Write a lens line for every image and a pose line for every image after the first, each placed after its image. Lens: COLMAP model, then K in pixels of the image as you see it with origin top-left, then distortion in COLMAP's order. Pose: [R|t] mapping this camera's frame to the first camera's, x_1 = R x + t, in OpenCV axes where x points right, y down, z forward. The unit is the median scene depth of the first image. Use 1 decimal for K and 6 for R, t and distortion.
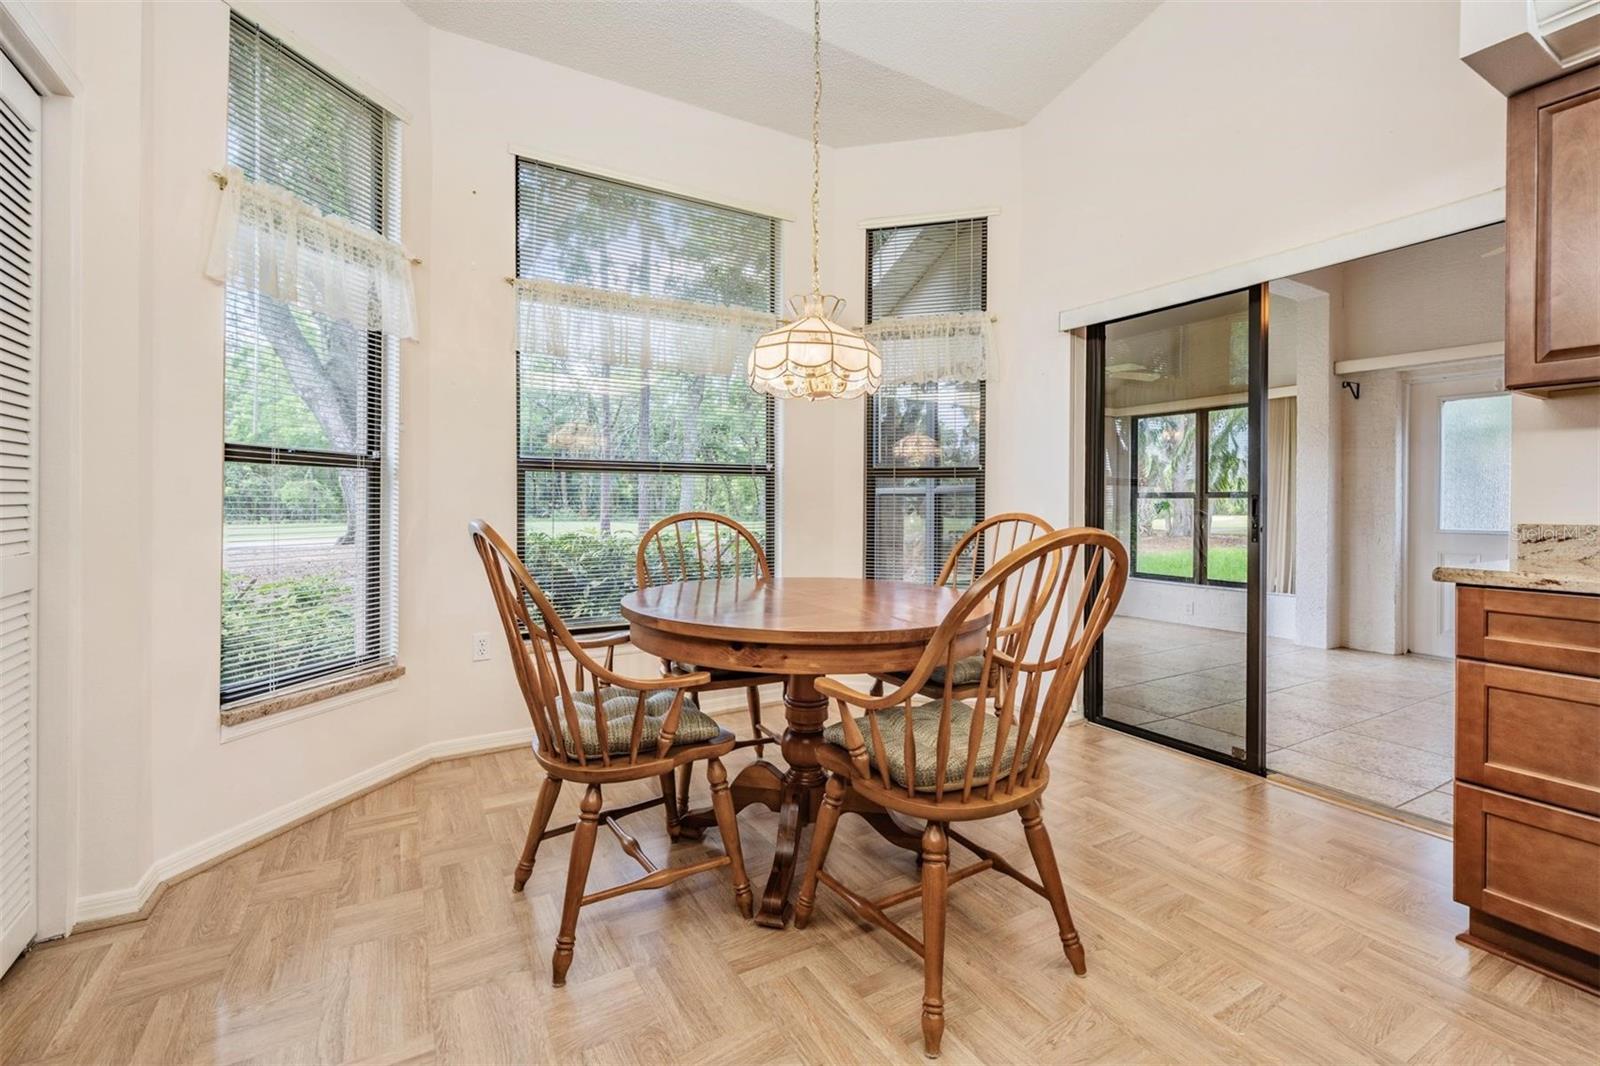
lens RADIAL K [[697.7, 0, 798.2], [0, 697.7, 504.8], [0, 0, 1]] dist [0.002031, -0.001677]
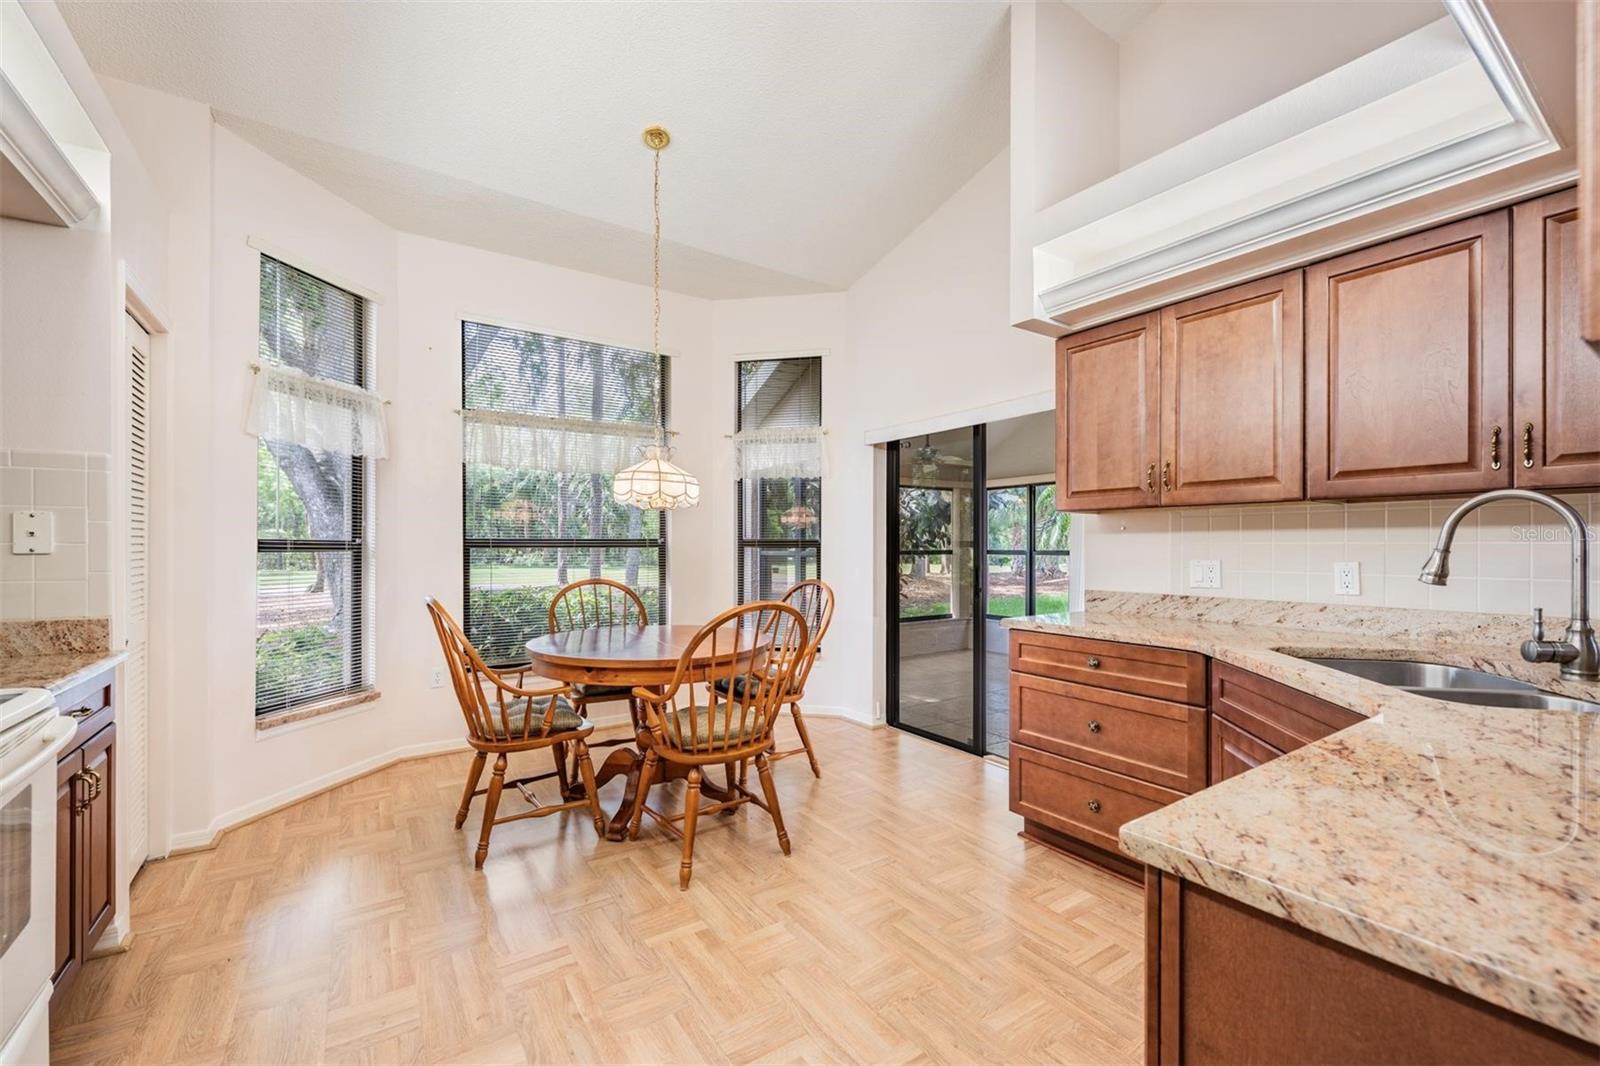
lens RADIAL K [[665.8, 0, 796.2], [0, 665.8, 547.0], [0, 0, 1]] dist [-0.001383, -0.000062]
pose [[0.998391, -0.004191, 0.056548, 0.265719], [0.004262, 0.999990, -0.001135, -0.073493], [-0.056543, 0.001374, 0.998399, -0.517591]]
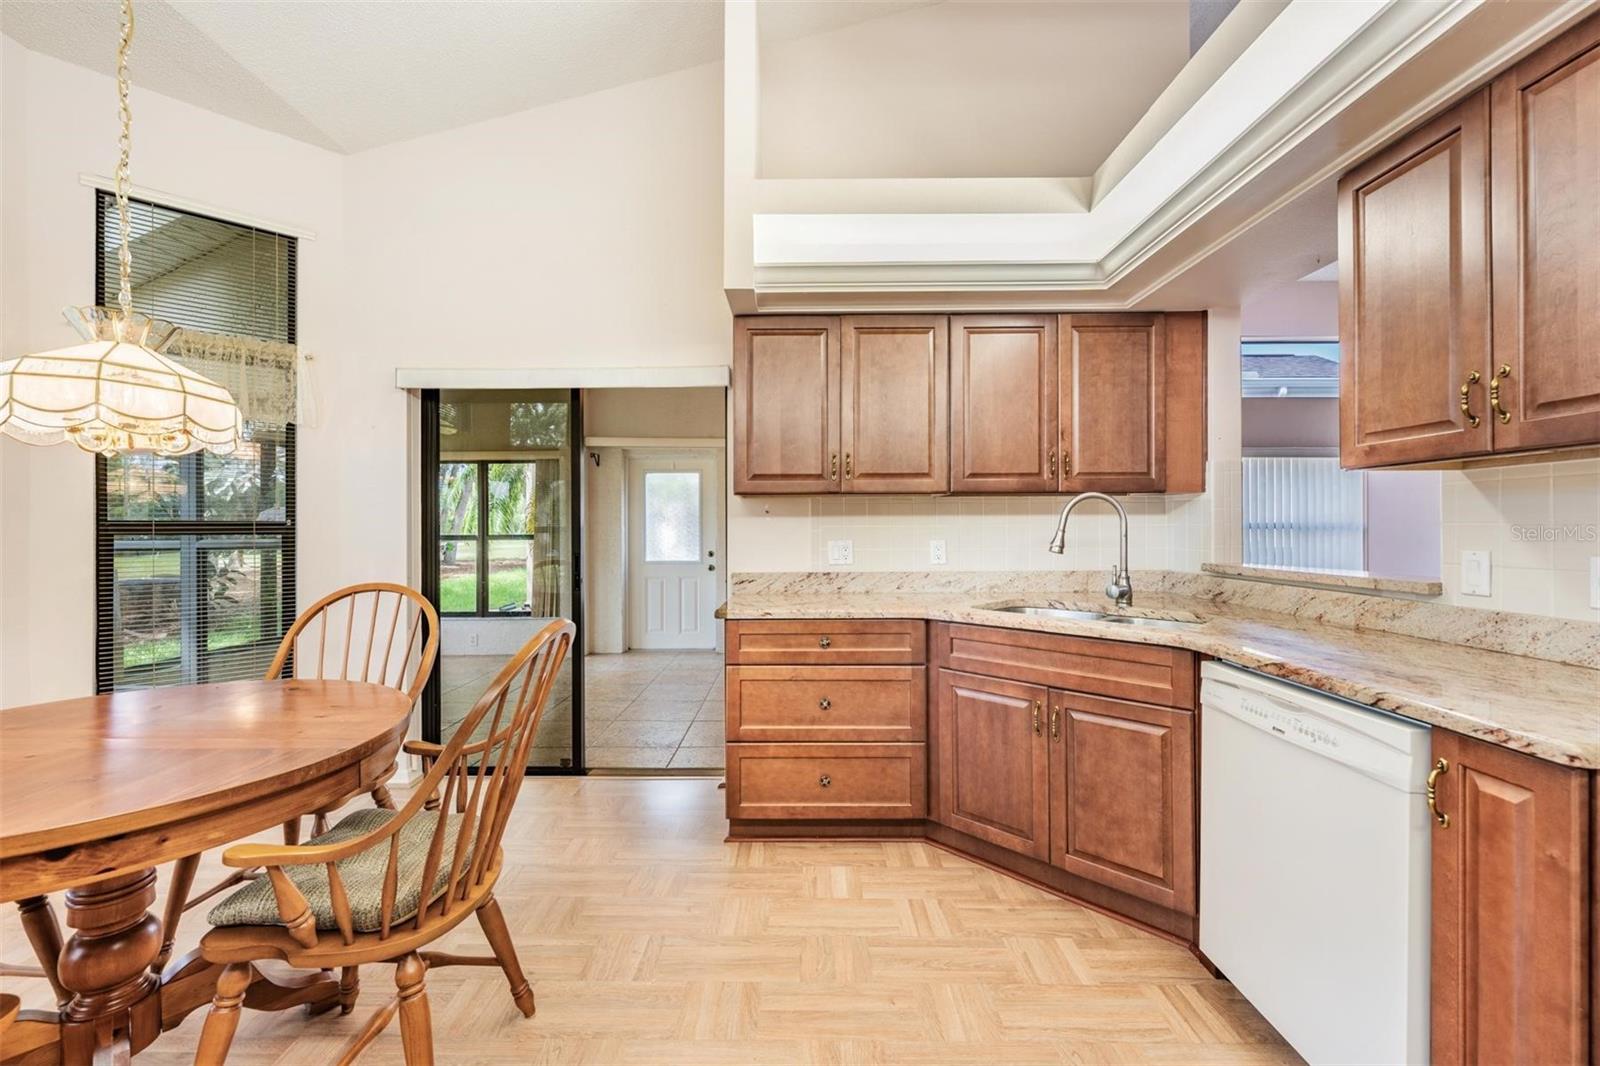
lens RADIAL K [[658.1, 0, 795.8], [0, 658.1, 526.9], [0, 0, 1]] dist [-0.001305, 0.000588]
pose [[0.512991, -0.005855, 0.858374, -0.214780], [0.009542, 0.999954, 0.001117, -0.079994], [-0.858341, 0.007618, 0.513023, 0.076667]]
